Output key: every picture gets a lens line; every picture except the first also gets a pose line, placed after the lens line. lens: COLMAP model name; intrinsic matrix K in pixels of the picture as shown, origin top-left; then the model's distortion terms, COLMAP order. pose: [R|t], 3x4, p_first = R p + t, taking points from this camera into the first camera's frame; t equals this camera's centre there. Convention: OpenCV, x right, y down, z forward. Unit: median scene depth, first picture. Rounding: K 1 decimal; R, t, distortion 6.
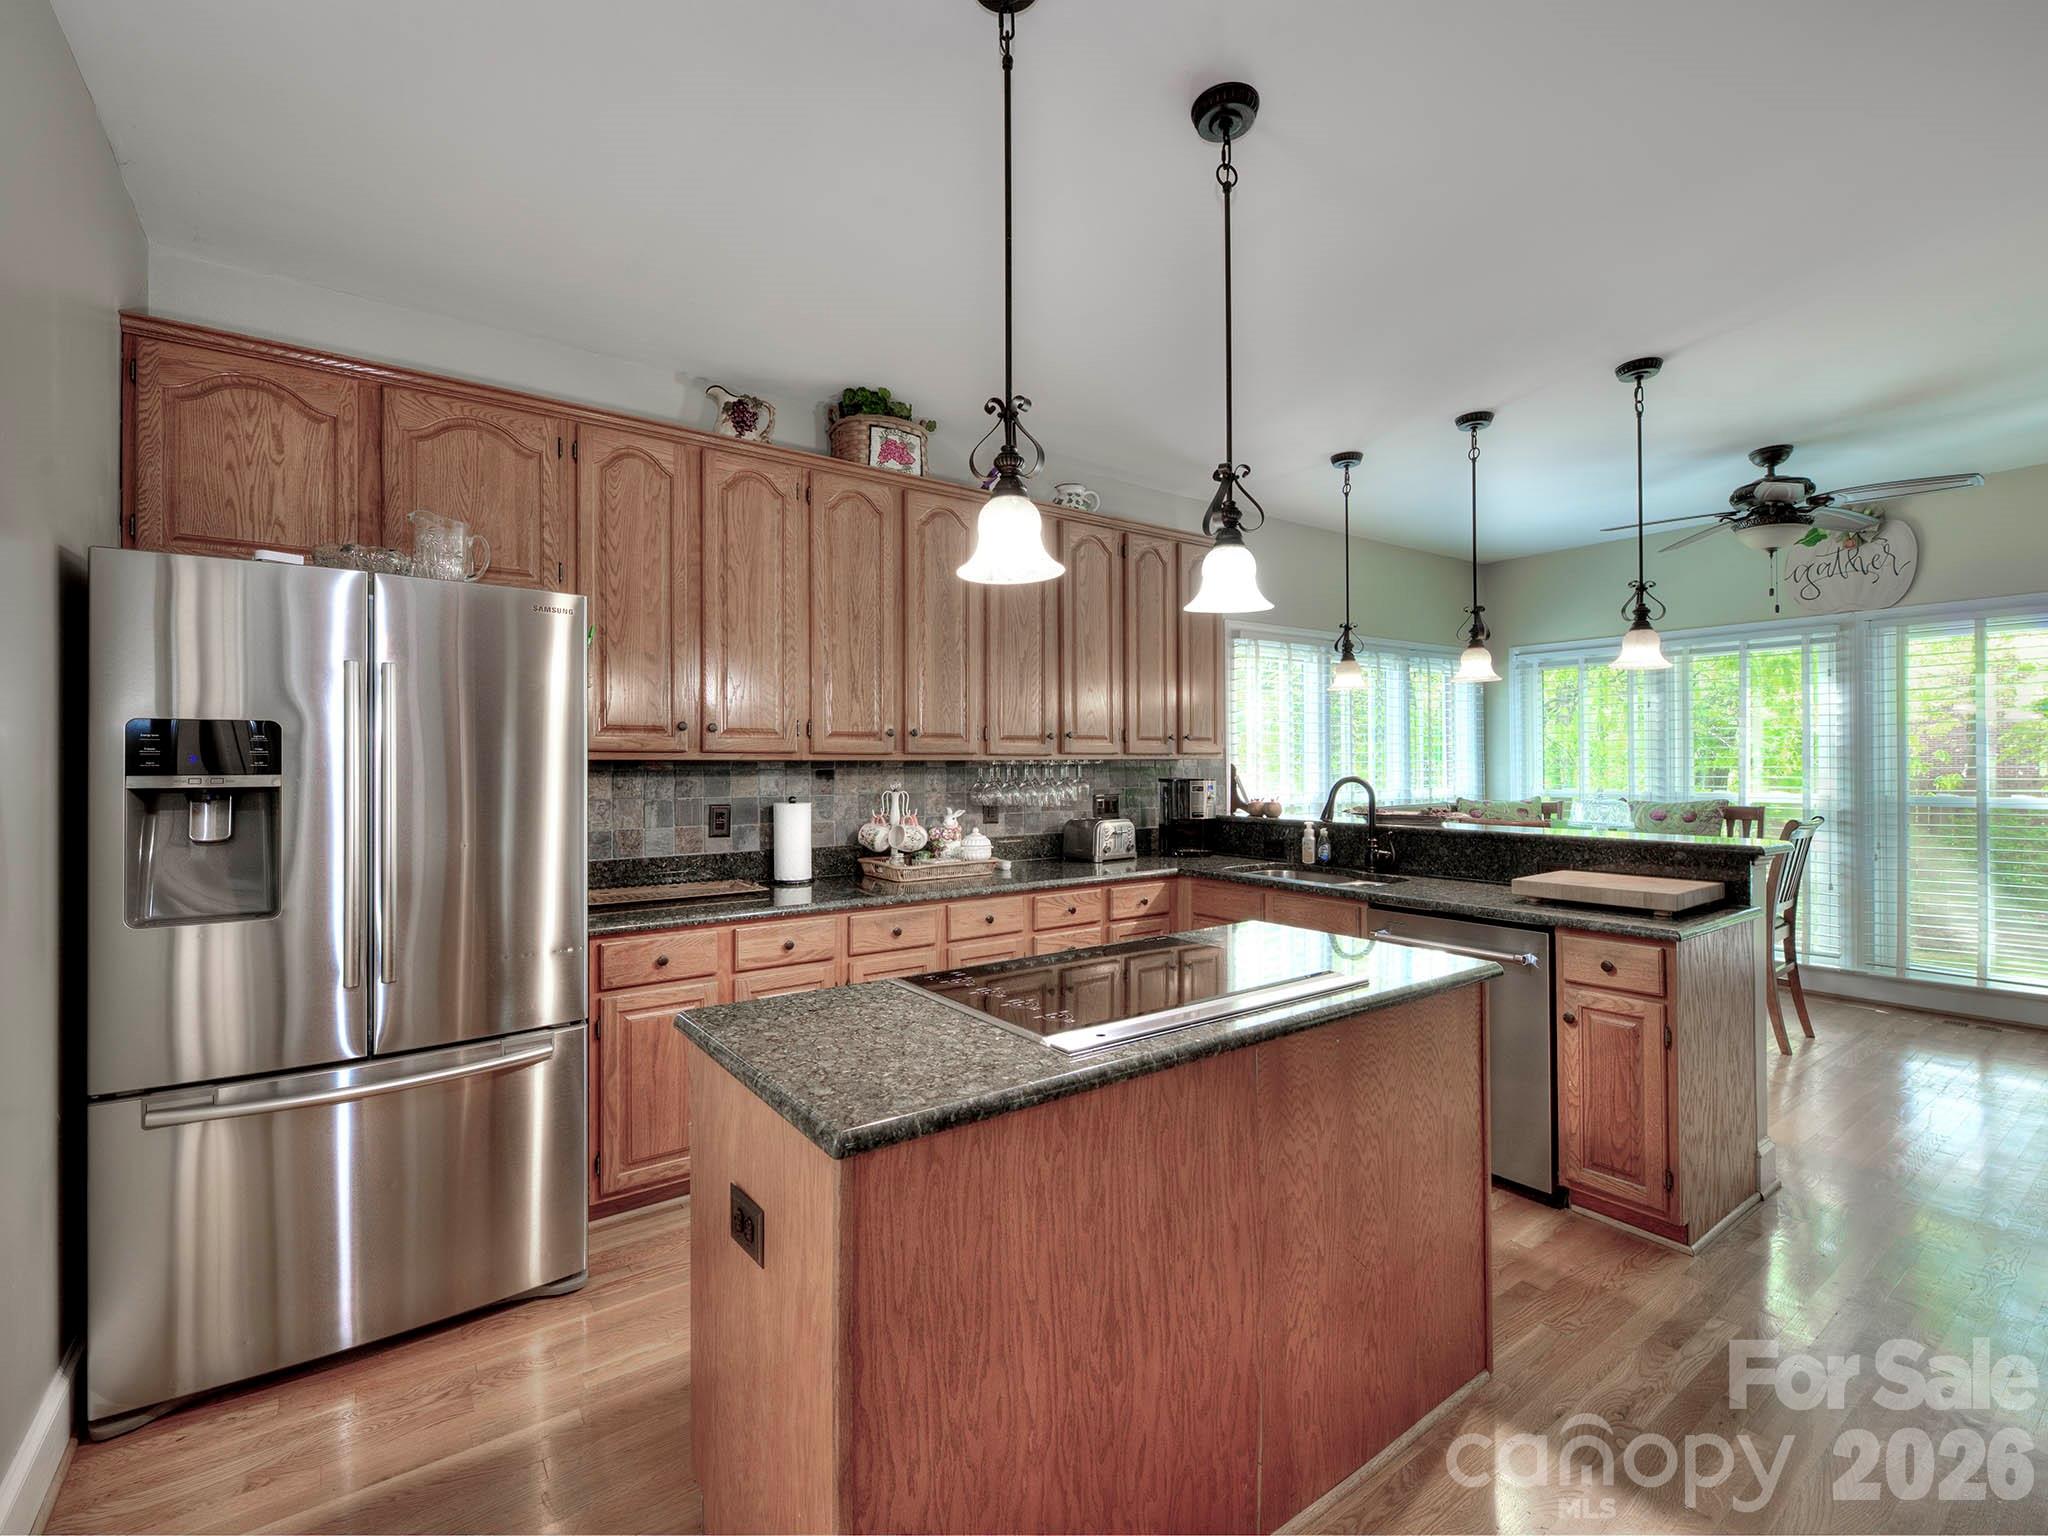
lens RADIAL K [[907.8, 0, 1020.3], [0, 907.8, 757.8], [0, 0, 1]] dist [0.003928, -0.004414]
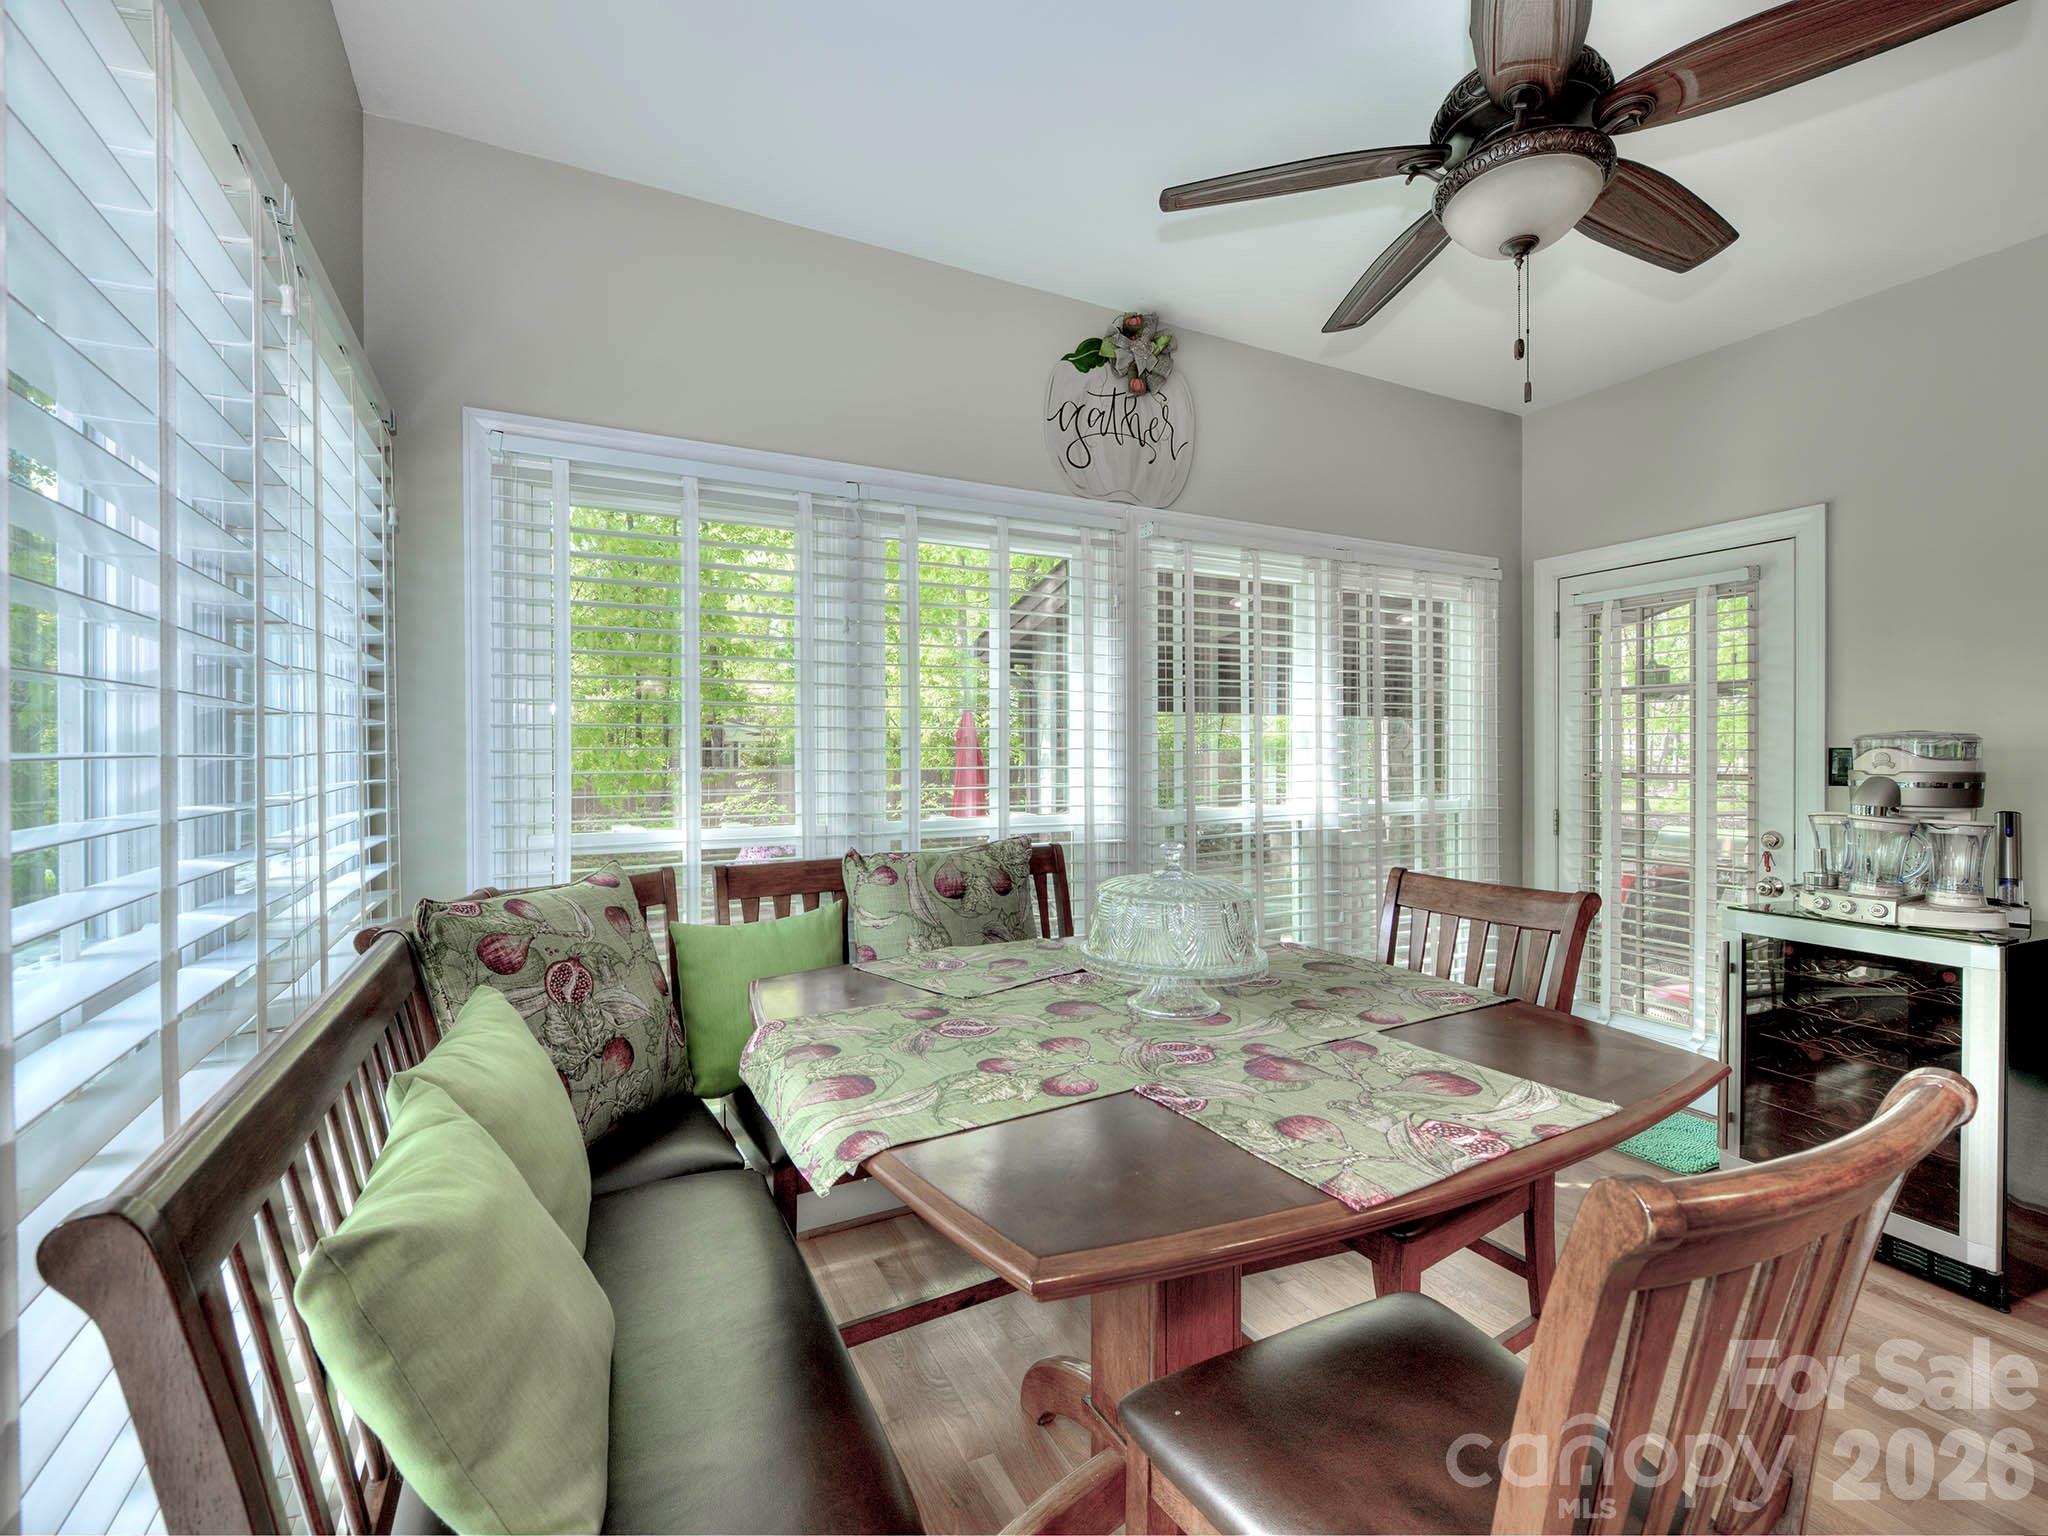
lens RADIAL K [[907.8, 0, 1020.3], [0, 907.8, 757.8], [0, 0, 1]] dist [0.003928, -0.004414]
pose [[0.151244, 0.000621, 0.988496, 0.437151], [-0.002061, 0.999998, -0.000313, 0.007088], [-0.988494, -0.001990, 0.151245, 1.336046]]
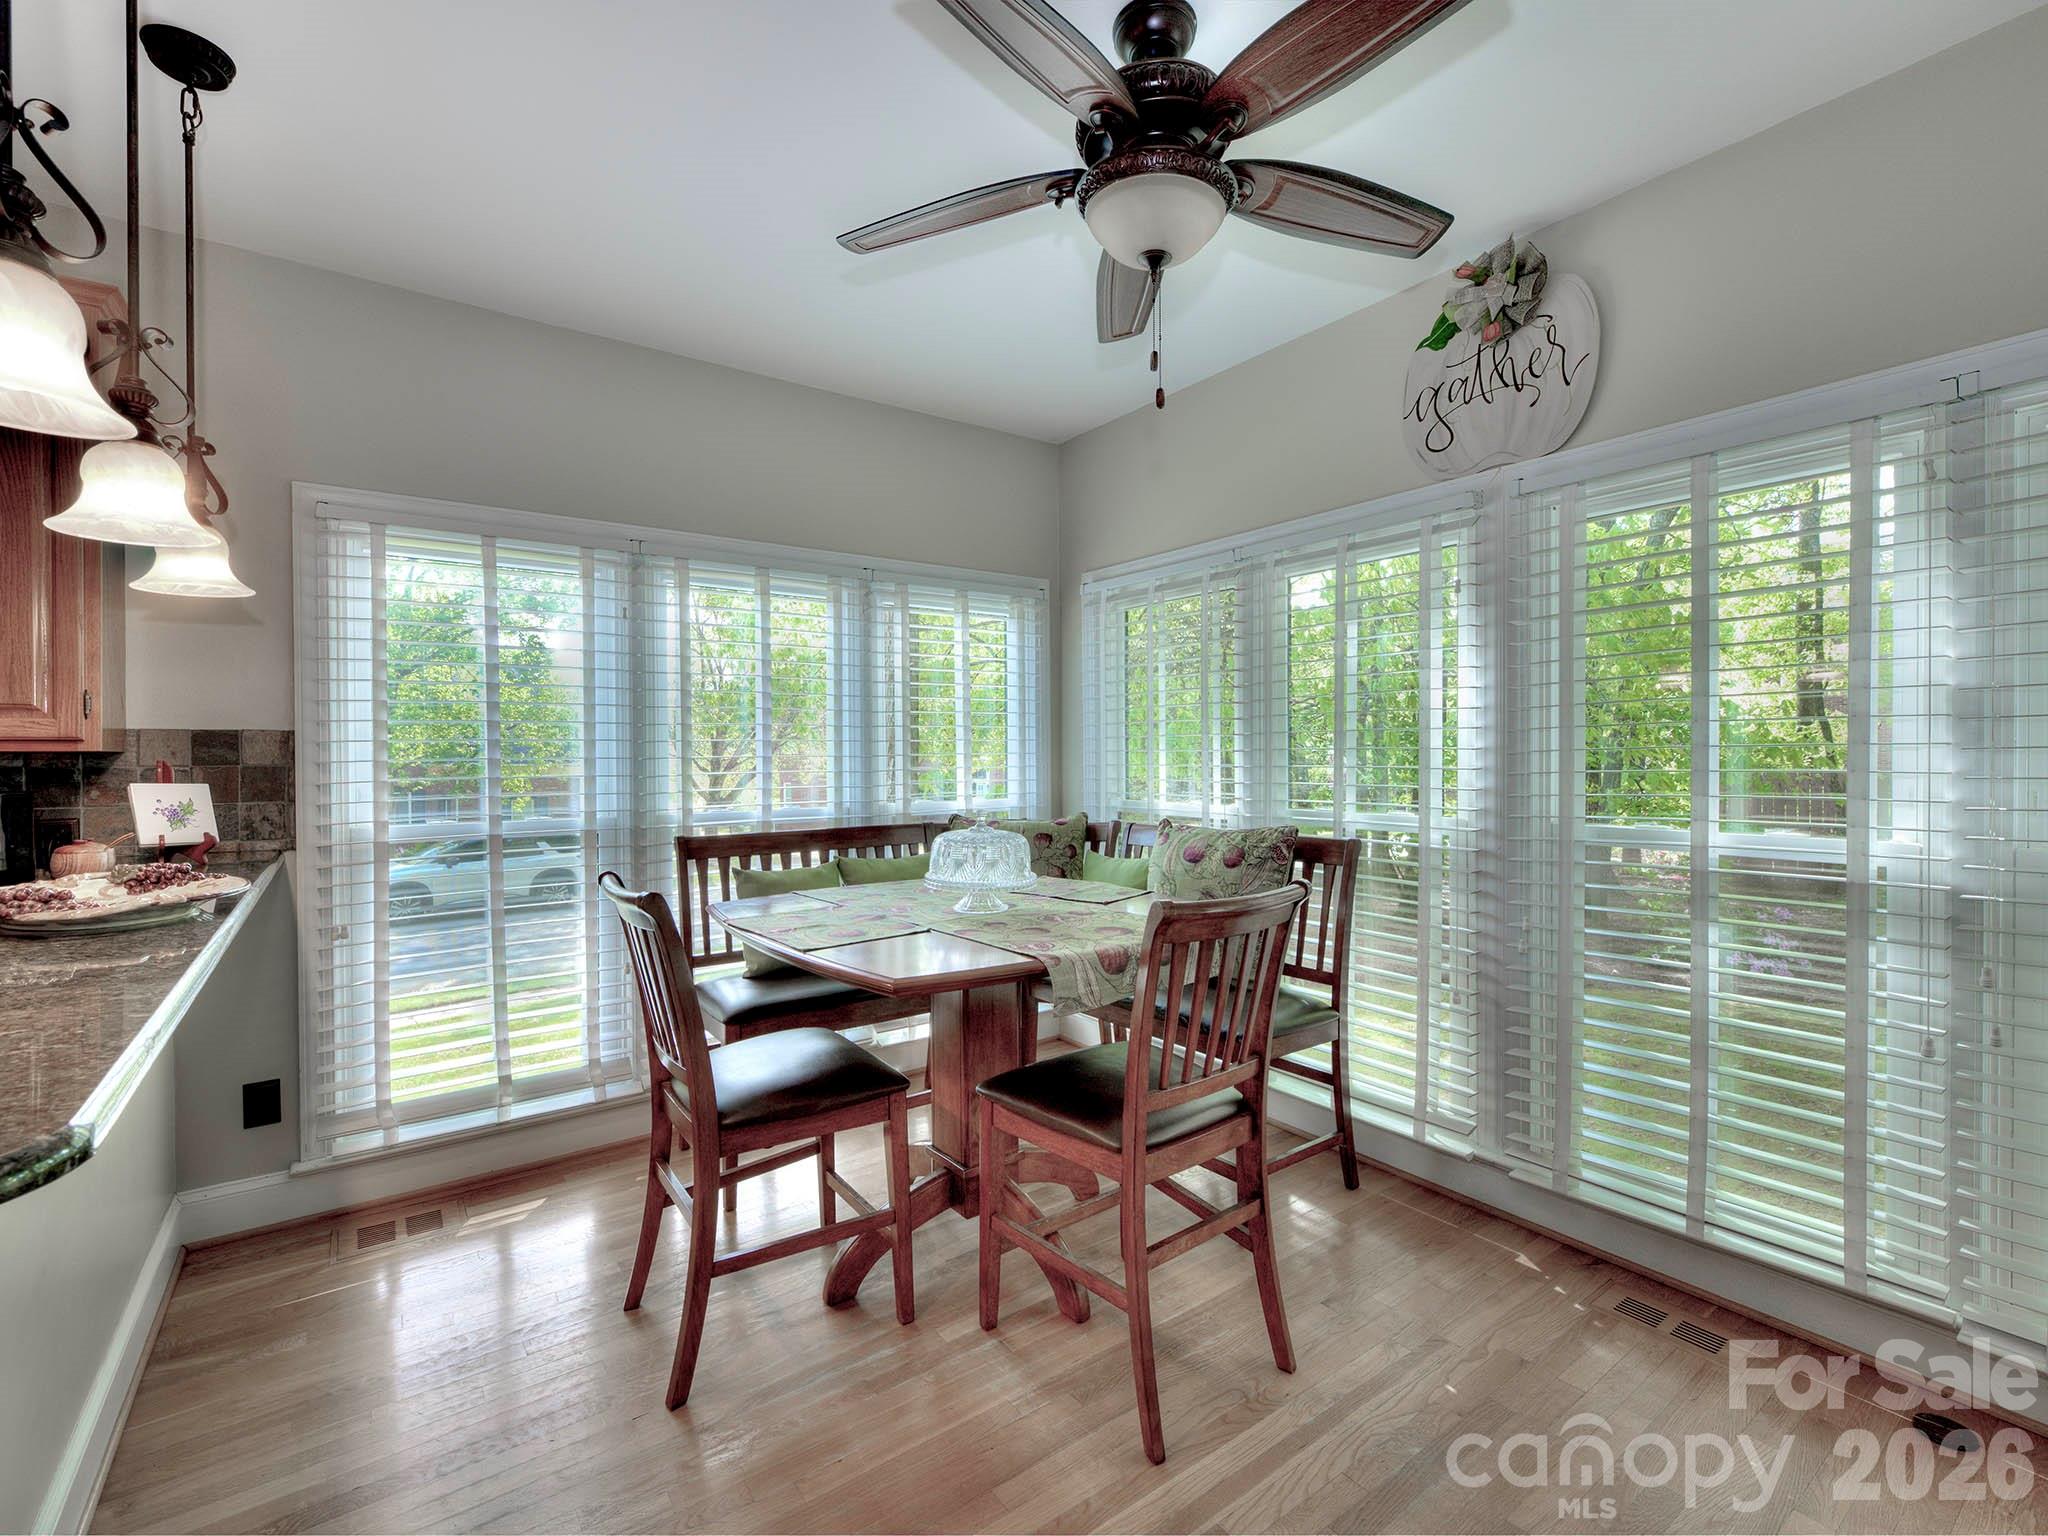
lens RADIAL K [[907.8, 0, 1020.3], [0, 907.8, 757.8], [0, 0, 1]] dist [0.003928, -0.004414]
pose [[0.999994, 0.000190, 0.003526, 0.875488], [-0.000222, 0.999959, 0.009087, 0.000394], [-0.003524, -0.009088, 0.999952, 0.657849]]
